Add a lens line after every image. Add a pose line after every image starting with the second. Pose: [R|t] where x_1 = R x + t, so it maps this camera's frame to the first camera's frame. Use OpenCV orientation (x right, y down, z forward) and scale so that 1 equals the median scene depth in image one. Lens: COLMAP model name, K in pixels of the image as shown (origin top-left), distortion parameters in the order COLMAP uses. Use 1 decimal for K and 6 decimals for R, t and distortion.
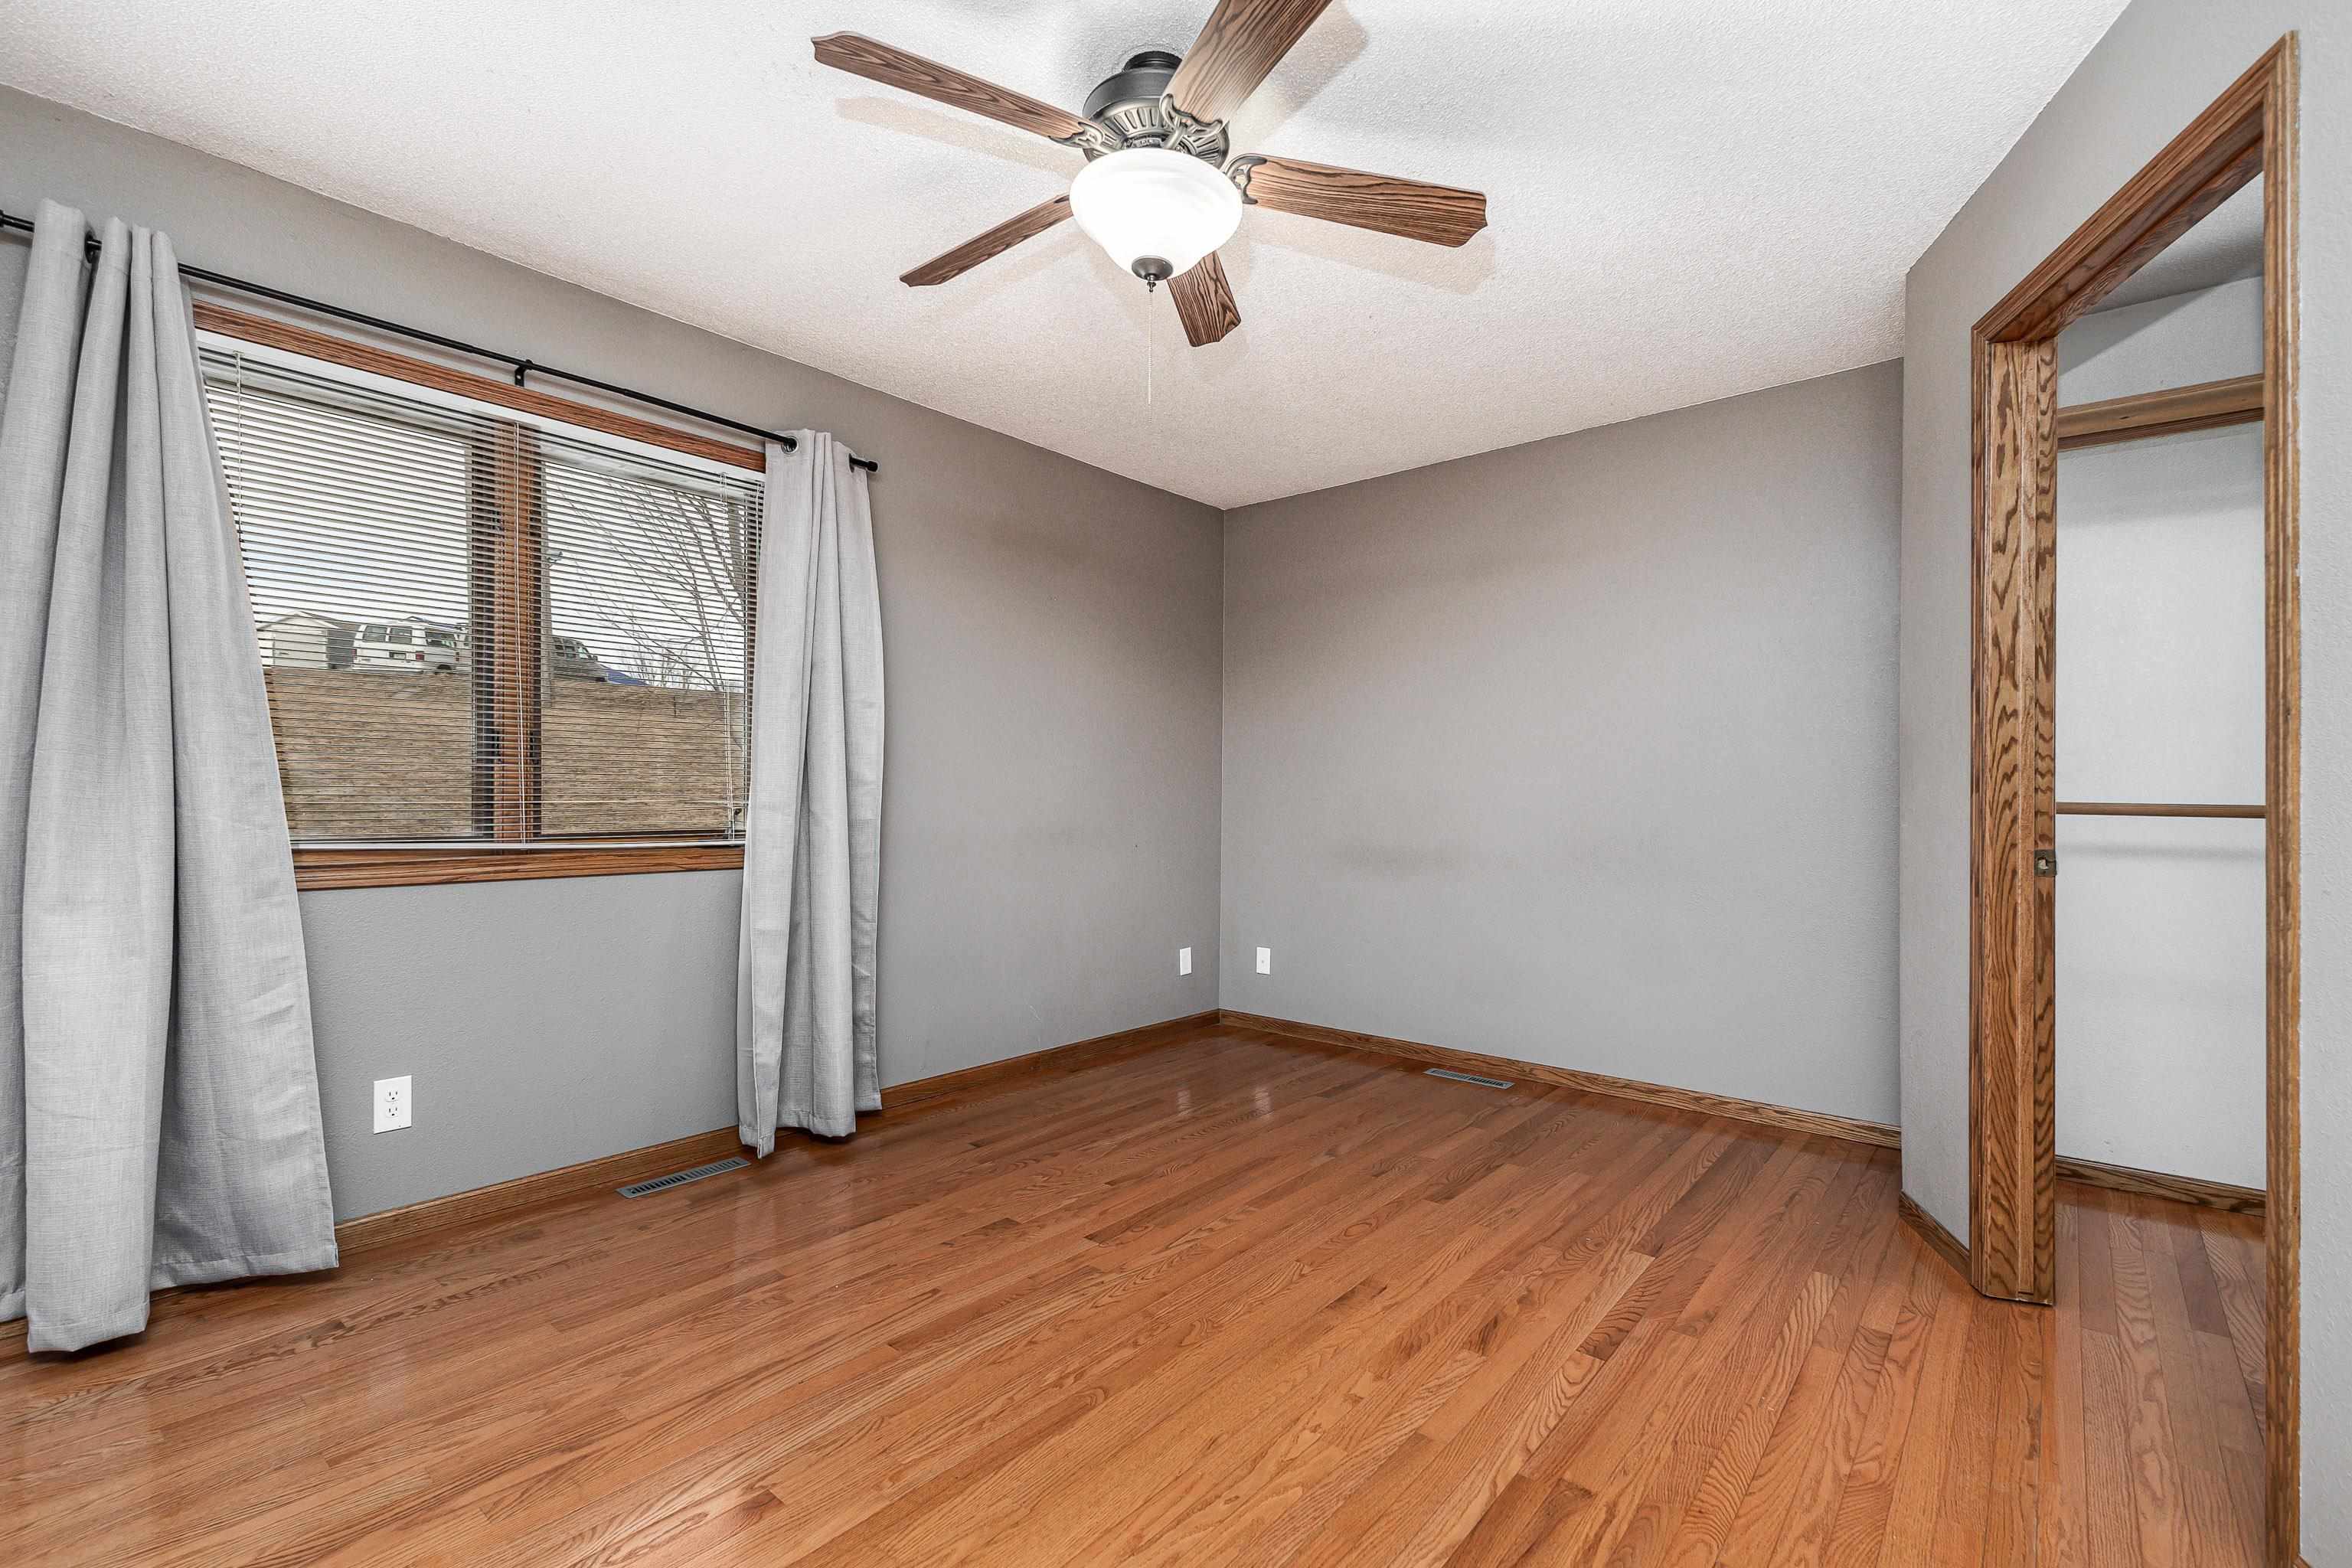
lens RADIAL K [[1032.2, 0, 1178.0], [0, 1032.2, 794.4], [0, 0, 1]] dist [0.007881, -0.000623]
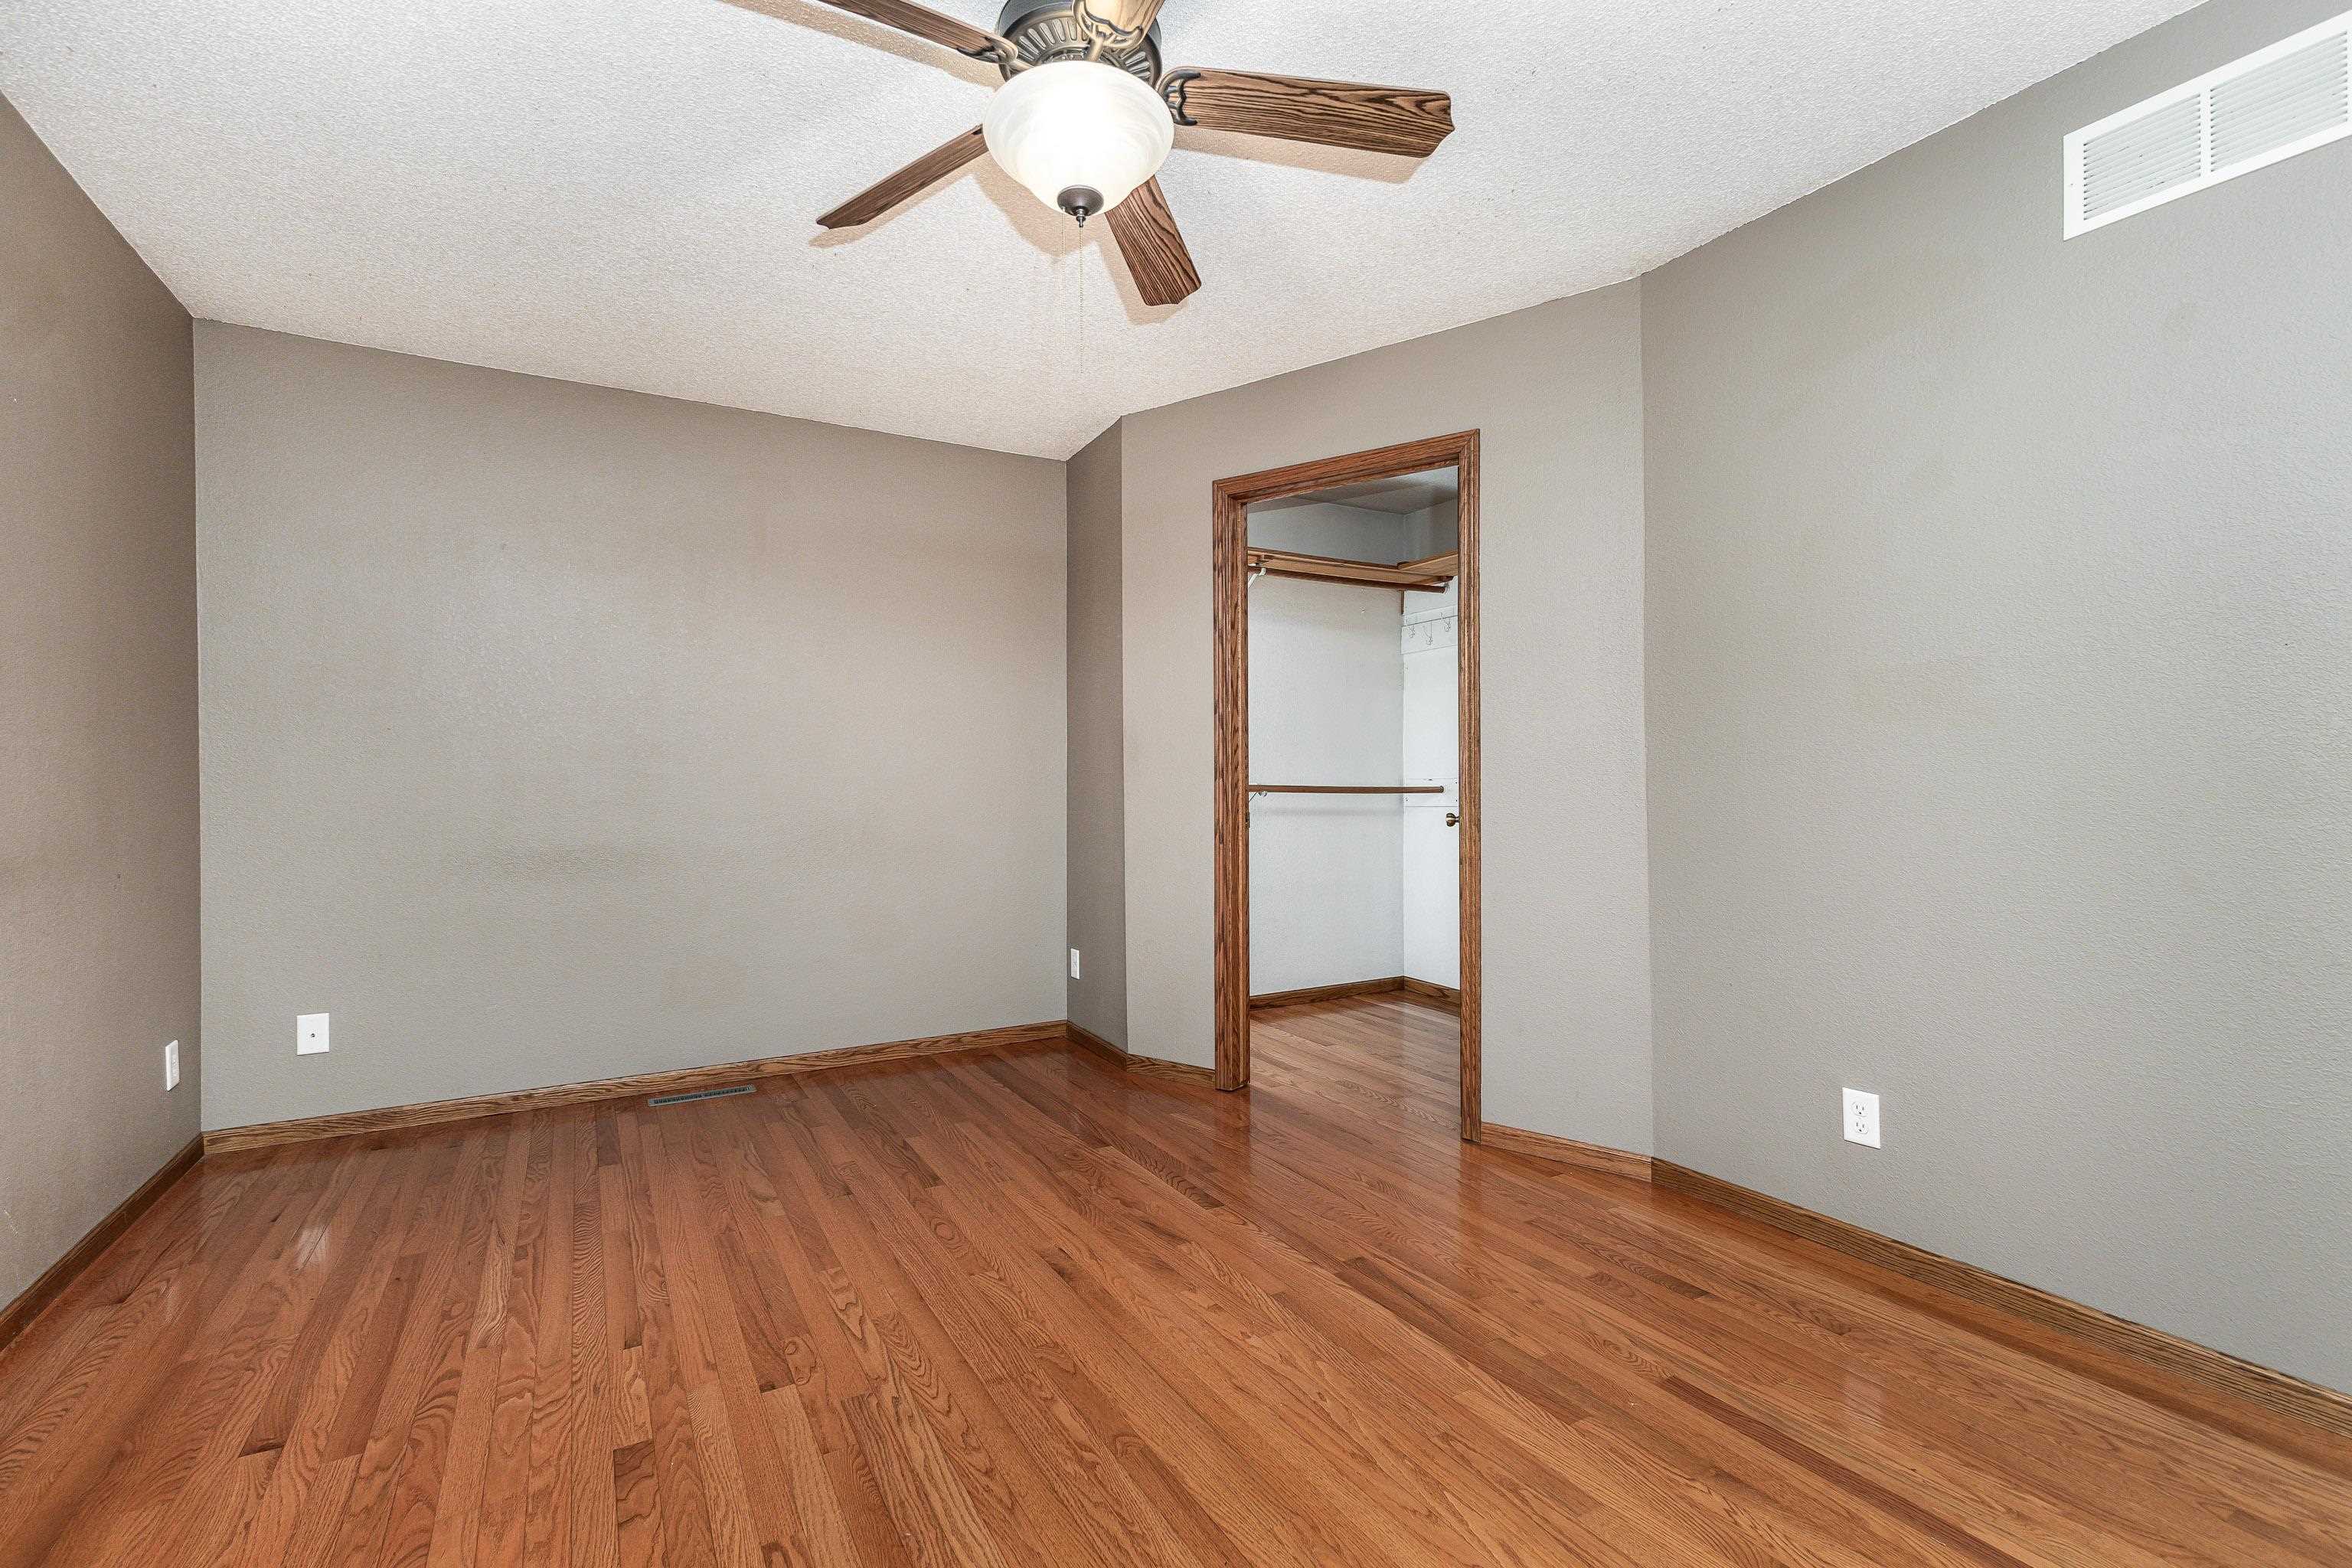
lens RADIAL K [[1032.2, 0, 1178.0], [0, 1032.2, 794.4], [0, 0, 1]] dist [0.007881, -0.000623]
pose [[0.337821, -0.015550, 0.941082, -0.680477], [0.002973, 0.999876, 0.015454, -0.002151], [-0.941206, -0.002423, 0.337826, 0.486525]]
